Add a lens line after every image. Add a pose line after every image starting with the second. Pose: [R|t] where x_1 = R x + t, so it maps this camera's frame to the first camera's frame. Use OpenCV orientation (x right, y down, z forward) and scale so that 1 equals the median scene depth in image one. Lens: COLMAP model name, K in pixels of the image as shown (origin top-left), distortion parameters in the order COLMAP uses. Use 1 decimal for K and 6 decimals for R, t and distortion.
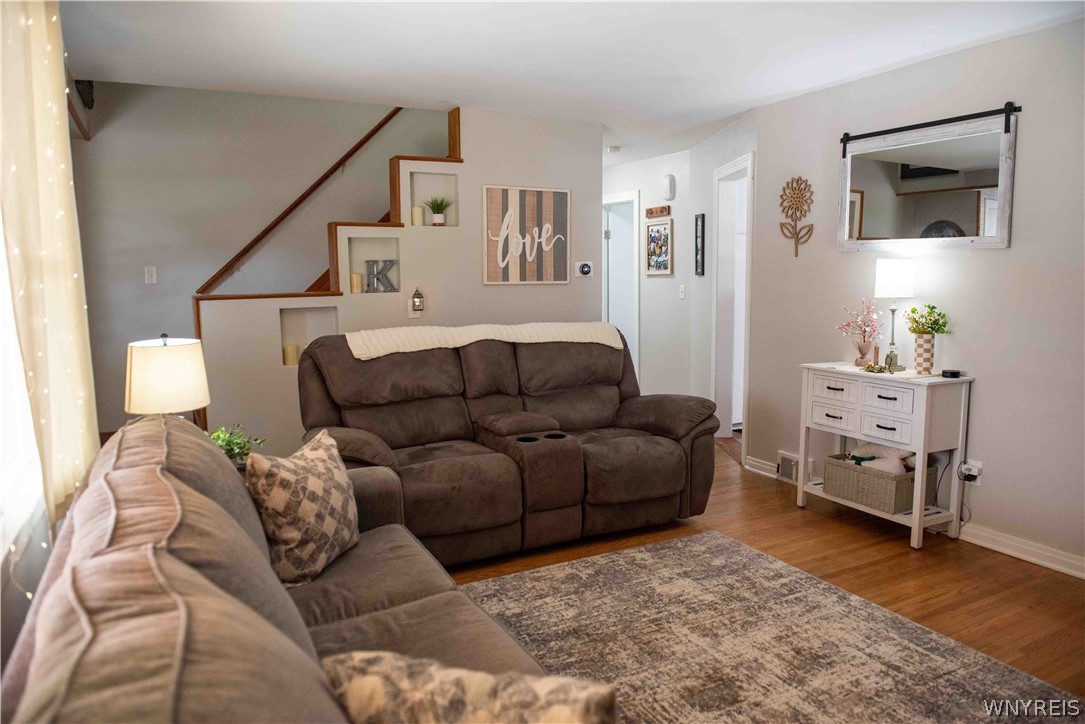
lens RADIAL K [[741.7, 0, 551.8], [0, 741.7, 360.5], [0, 0, 1]] dist [-0.050240, -0.002525]
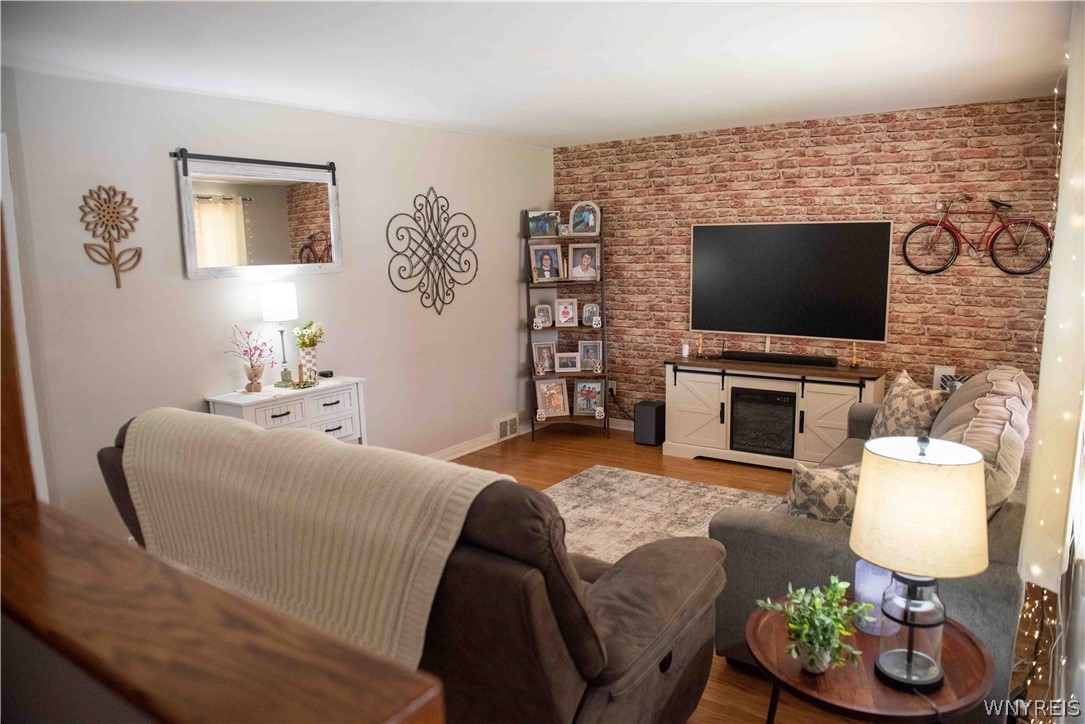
lens RADIAL K [[741.7, 0, 551.8], [0, 741.7, 360.5], [0, 0, 1]] dist [-0.050240, -0.002525]
pose [[-0.465258, -0.121438, 0.876805, -0.583426], [0.126858, 0.971172, 0.201823, -0.168010], [-0.876038, 0.205130, -0.436440, 0.974644]]
